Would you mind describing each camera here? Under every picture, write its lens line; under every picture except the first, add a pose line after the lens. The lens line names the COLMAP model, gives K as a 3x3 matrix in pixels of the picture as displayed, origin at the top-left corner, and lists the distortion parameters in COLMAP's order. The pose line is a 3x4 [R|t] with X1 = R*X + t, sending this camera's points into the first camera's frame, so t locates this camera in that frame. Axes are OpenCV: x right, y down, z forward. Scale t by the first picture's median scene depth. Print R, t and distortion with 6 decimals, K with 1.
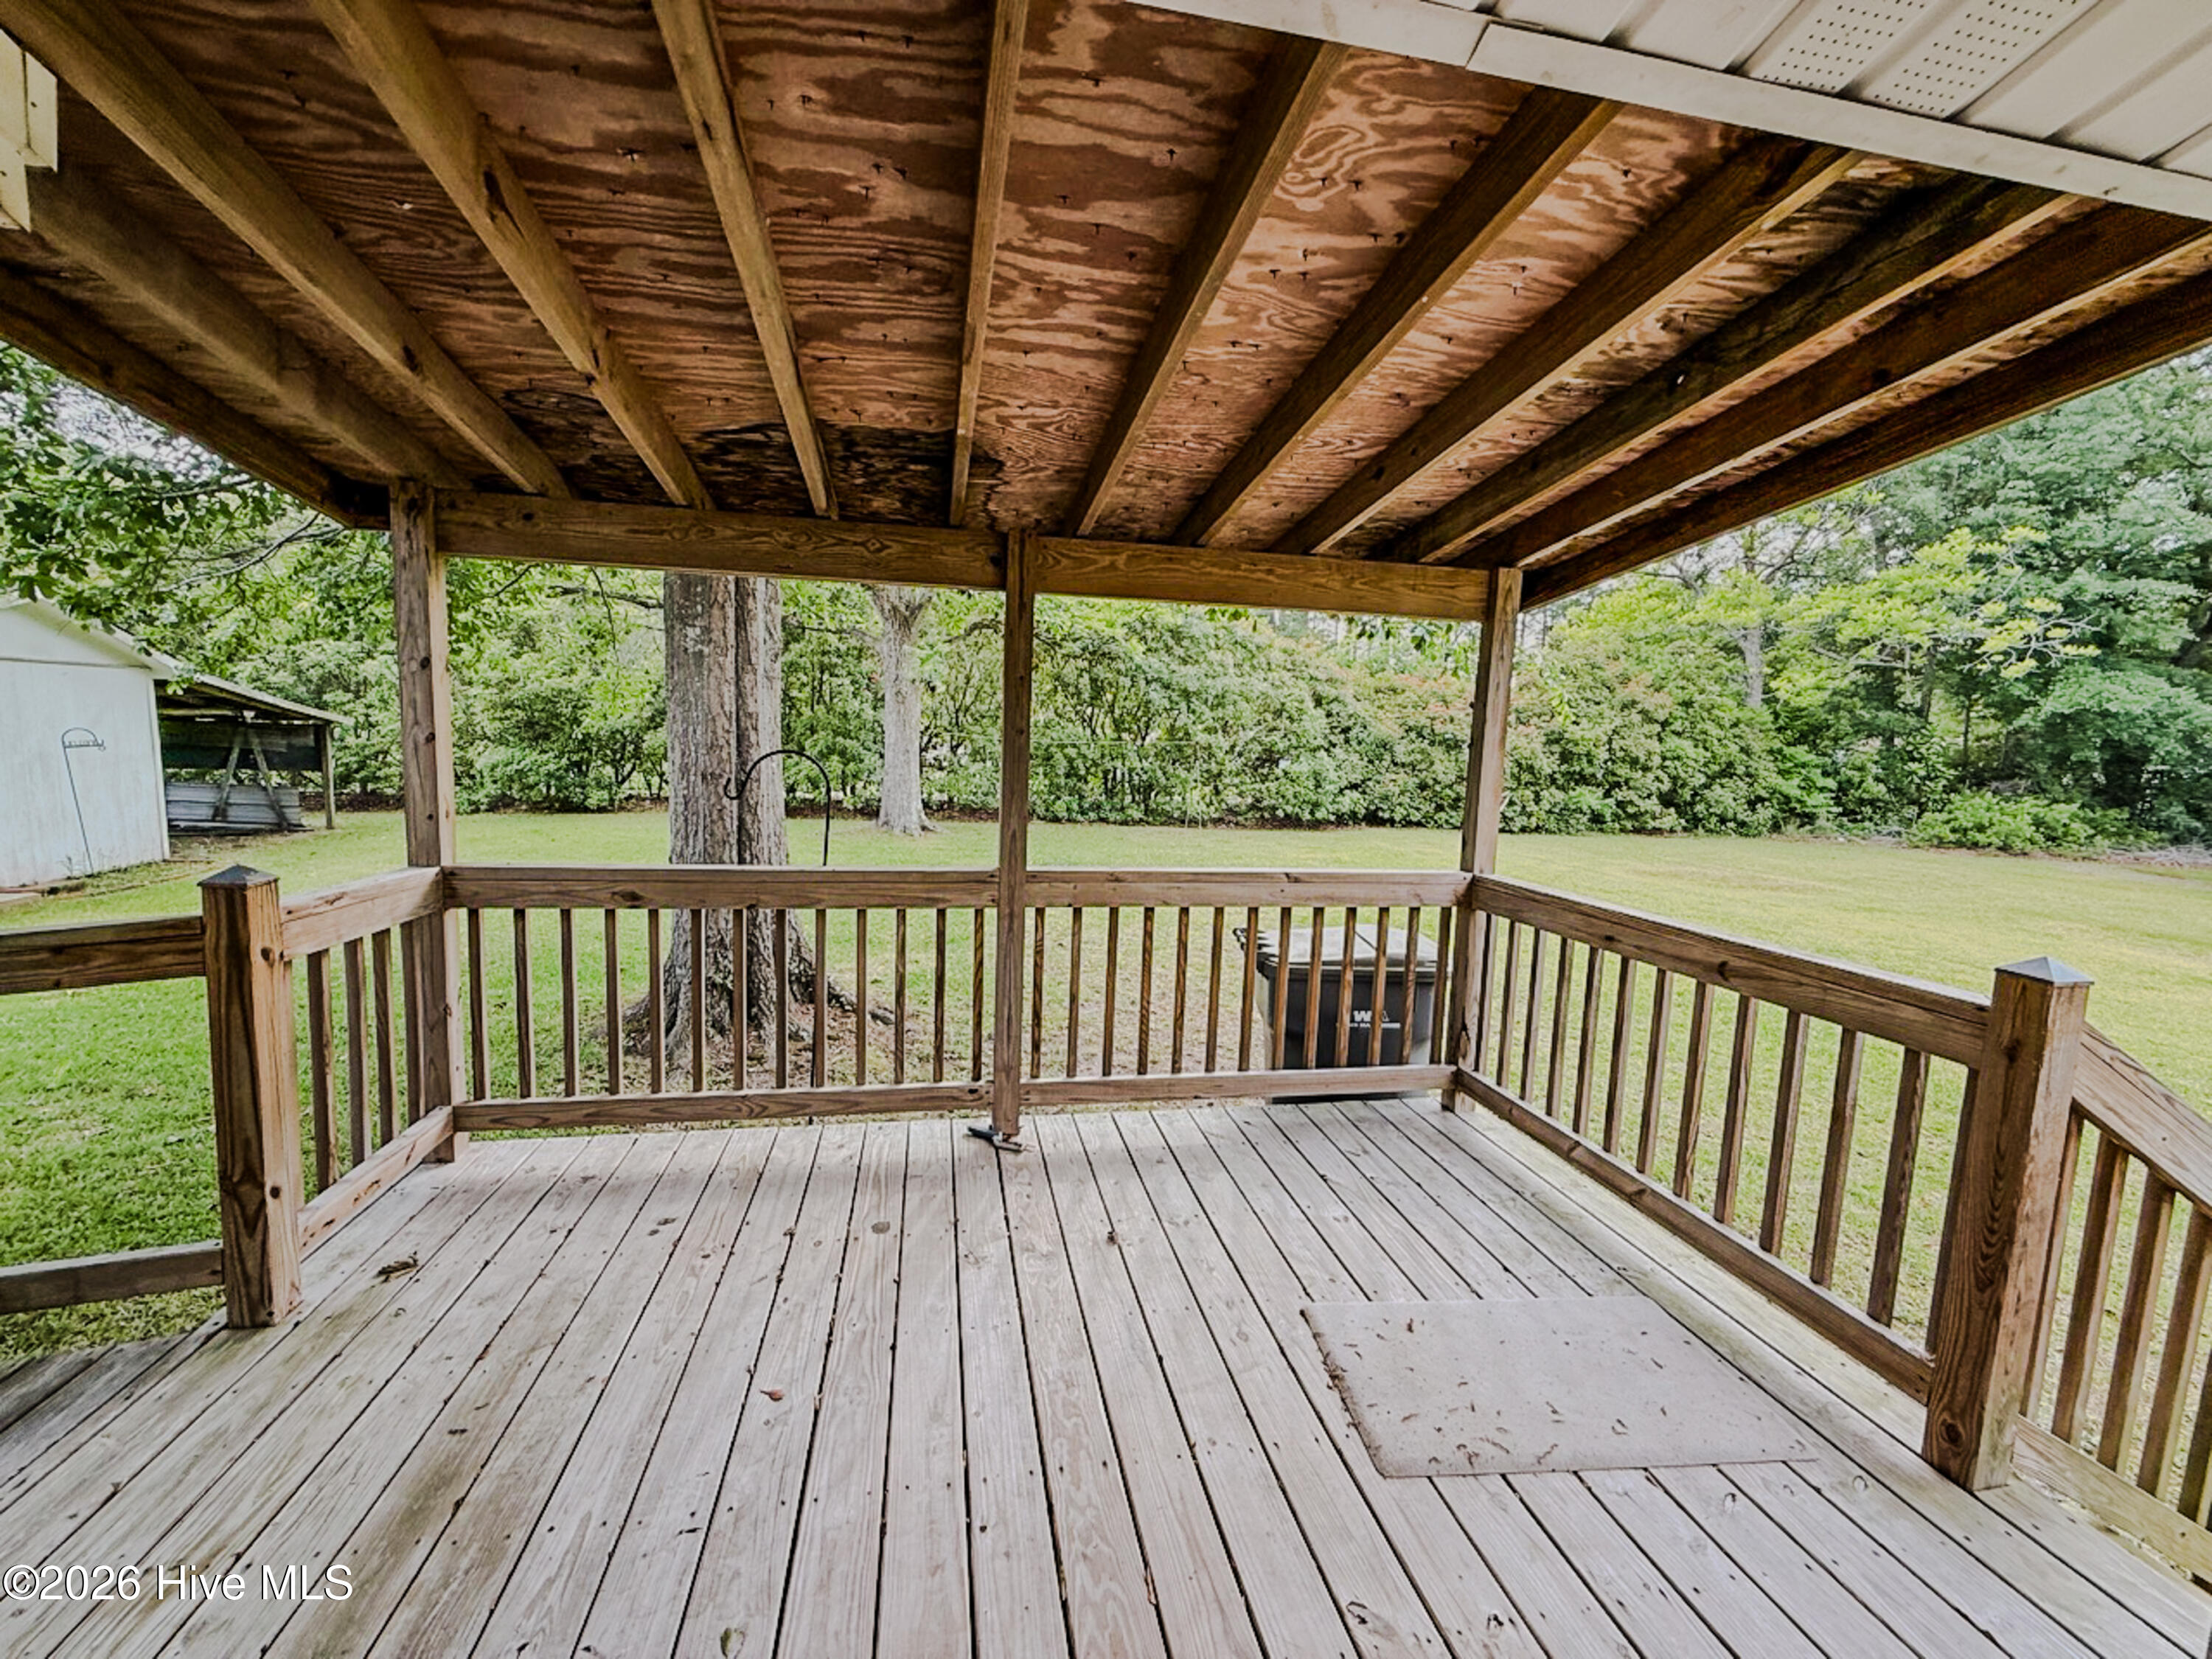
lens RADIAL K [[879.1, 0, 1100.3], [0, 879.1, 833.4], [0, 0, 1]] dist [-0.000072, -0.000477]
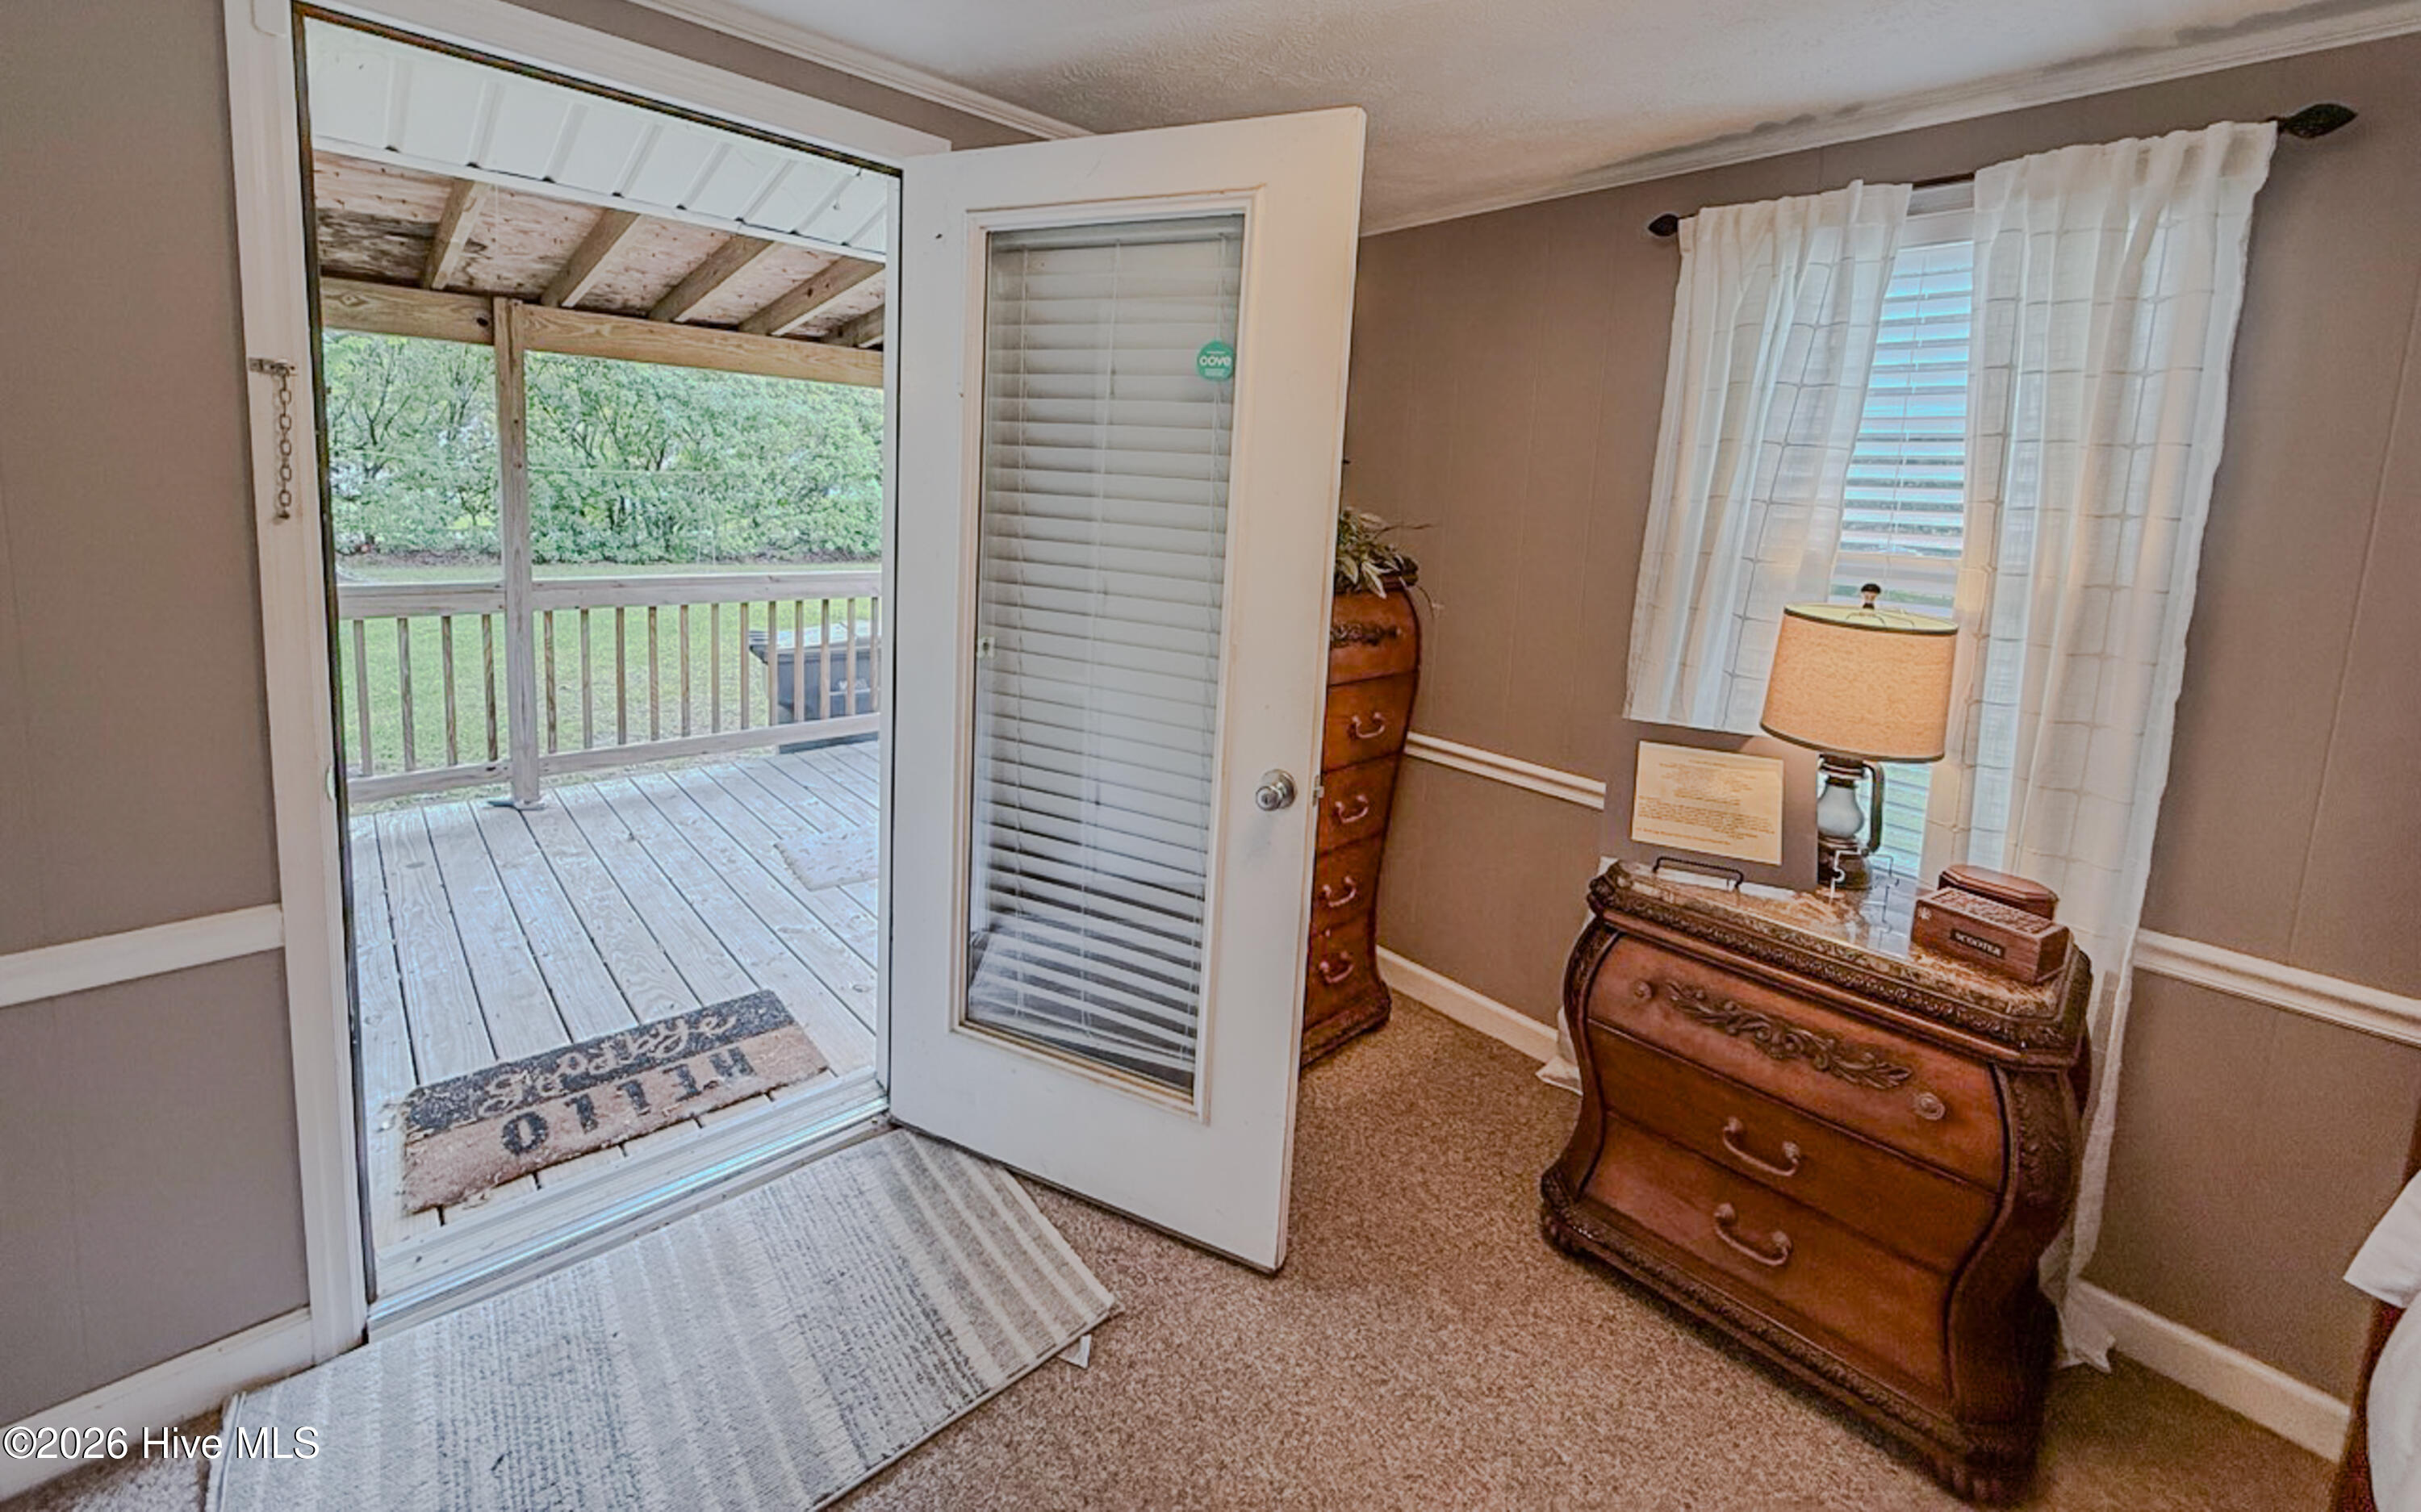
lens RADIAL K [[969.3, 0, 1203.1], [0, 969.3, 610.3], [0, 0, 1]] dist [0.002049, -0.000079]
pose [[0.851833, -0.060271, 0.520335, 0.005071], [0.039046, 0.997901, 0.051666, 0.048505], [-0.522357, -0.023694, 0.852398, -0.603661]]
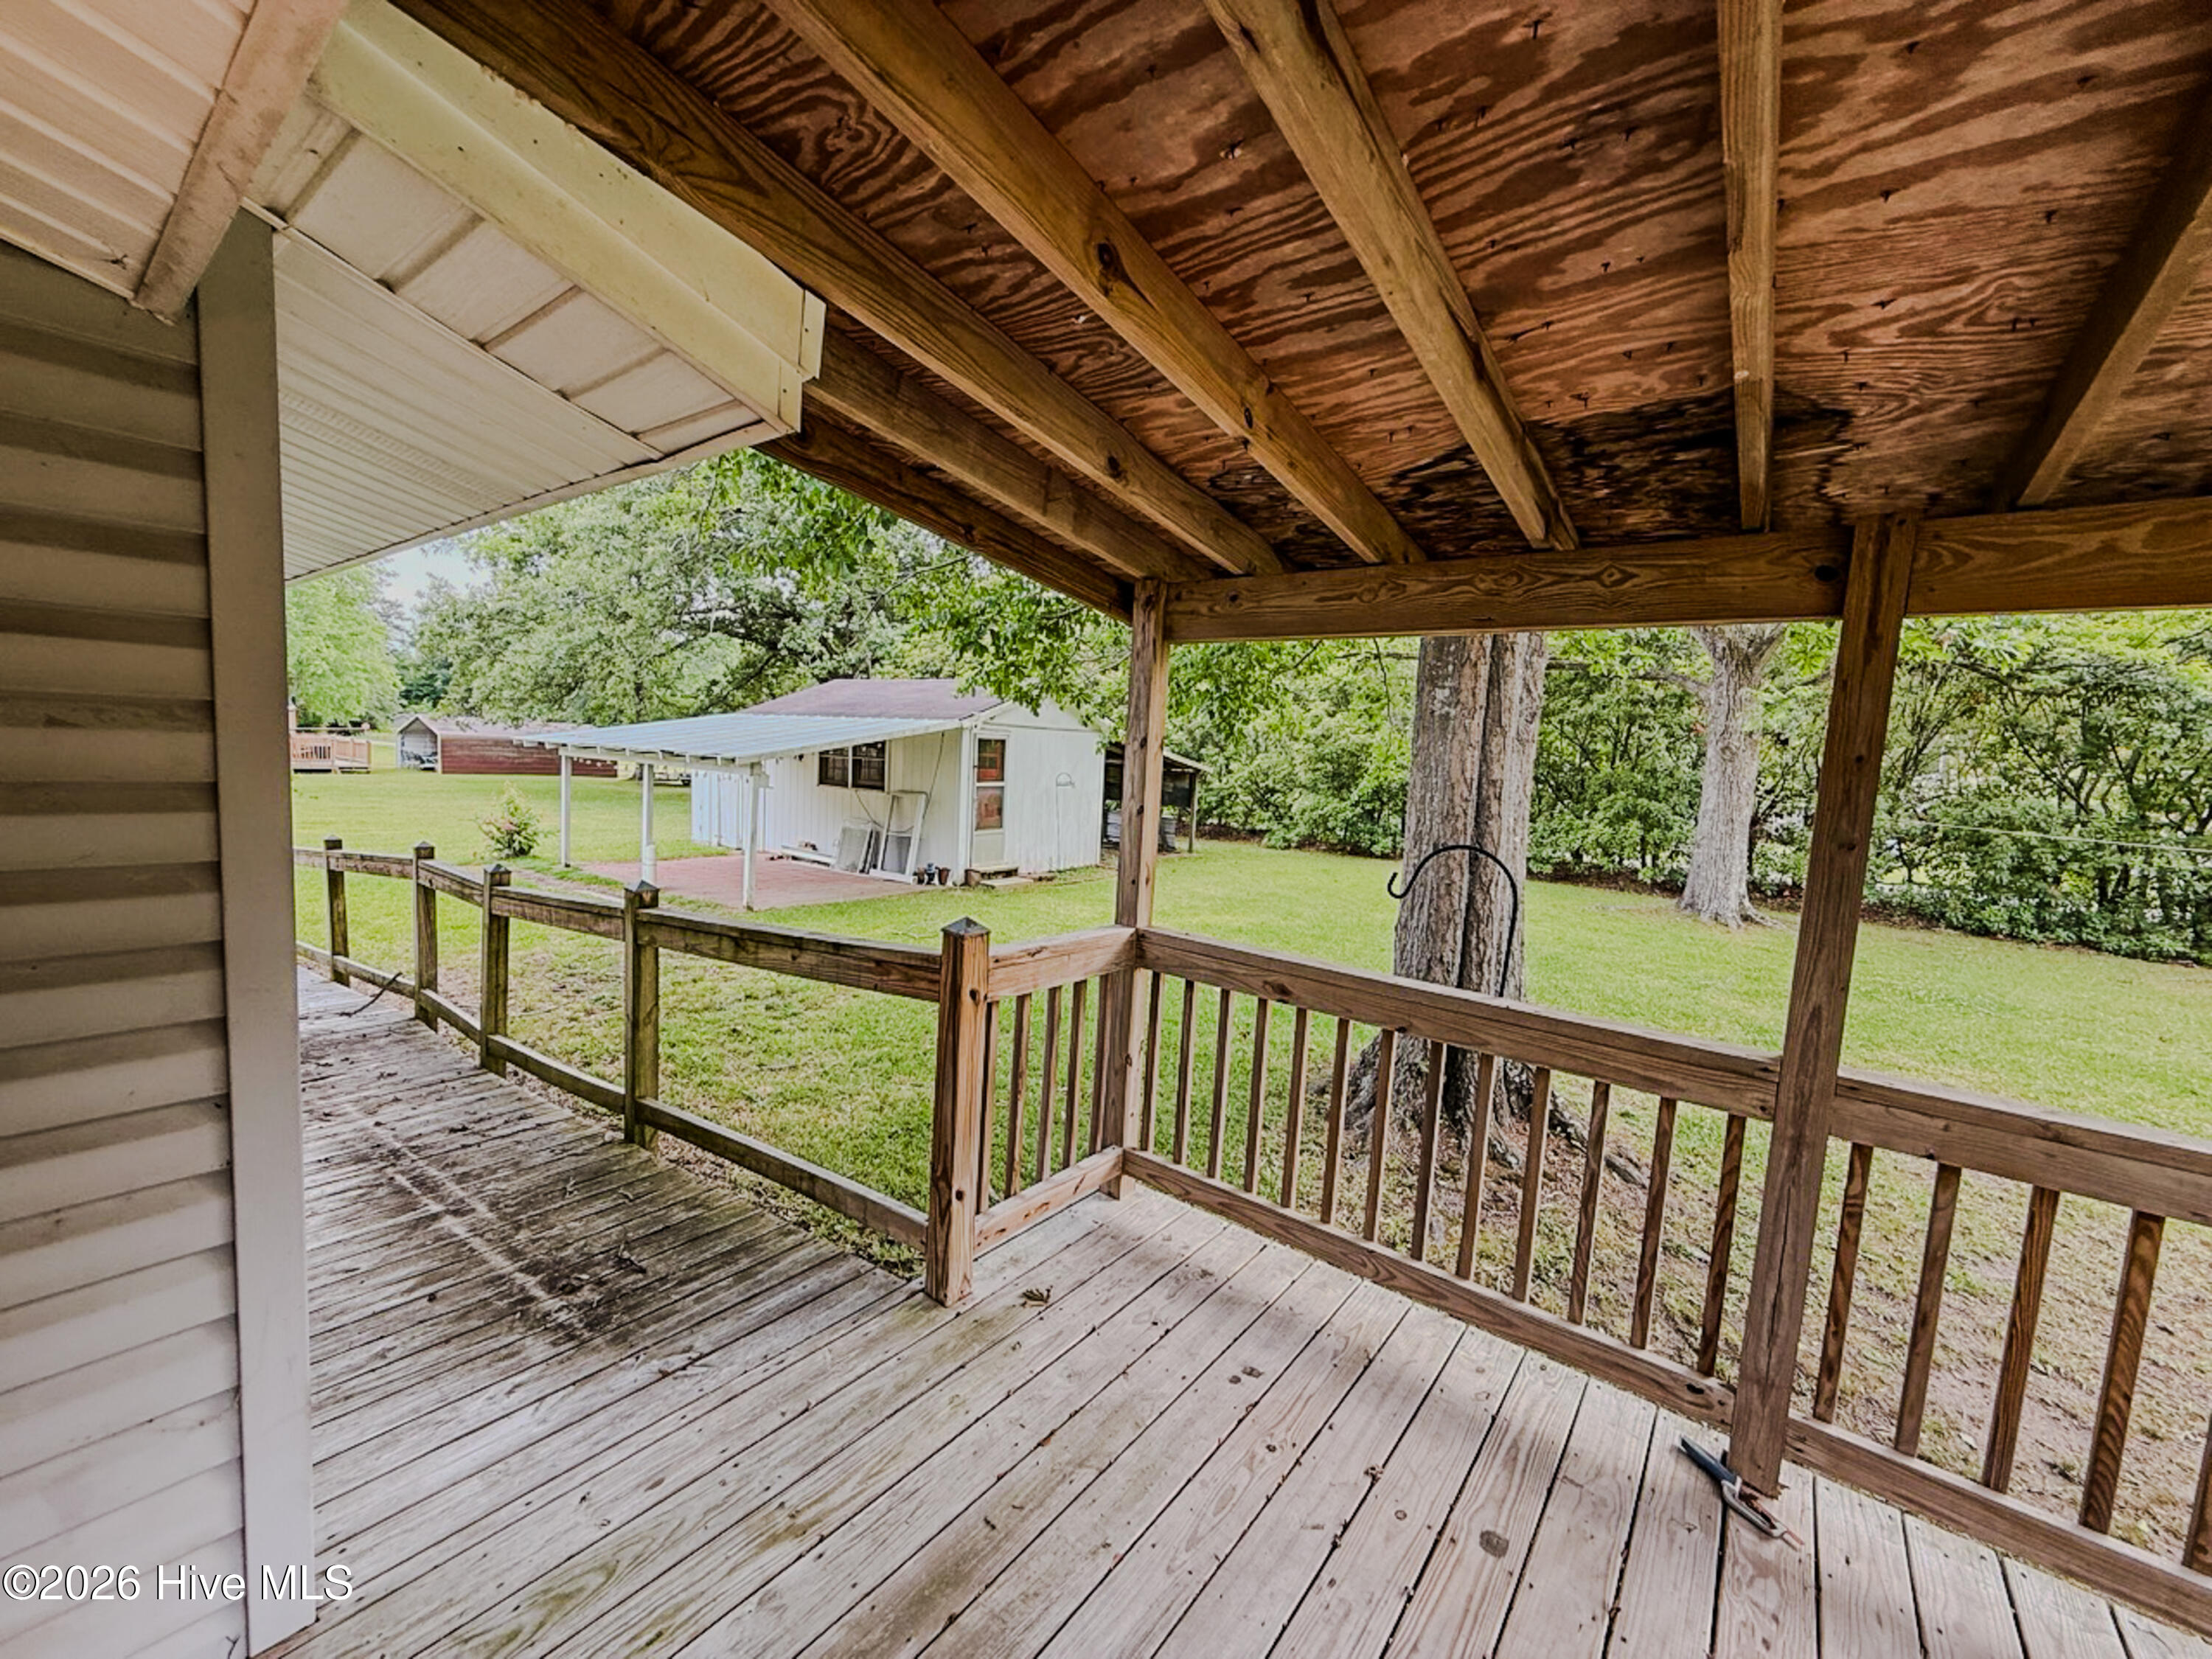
lens RADIAL K [[879.1, 0, 1101.4], [0, 879.1, 831.2], [0, 0, 1]] dist [-0.000072, -0.000477]
pose [[0.657980, 0.072459, -0.749542, 0.022387], [-0.116501, 0.993171, -0.006259, -0.059358], [0.743969, 0.091441, 0.661928, 0.204698]]
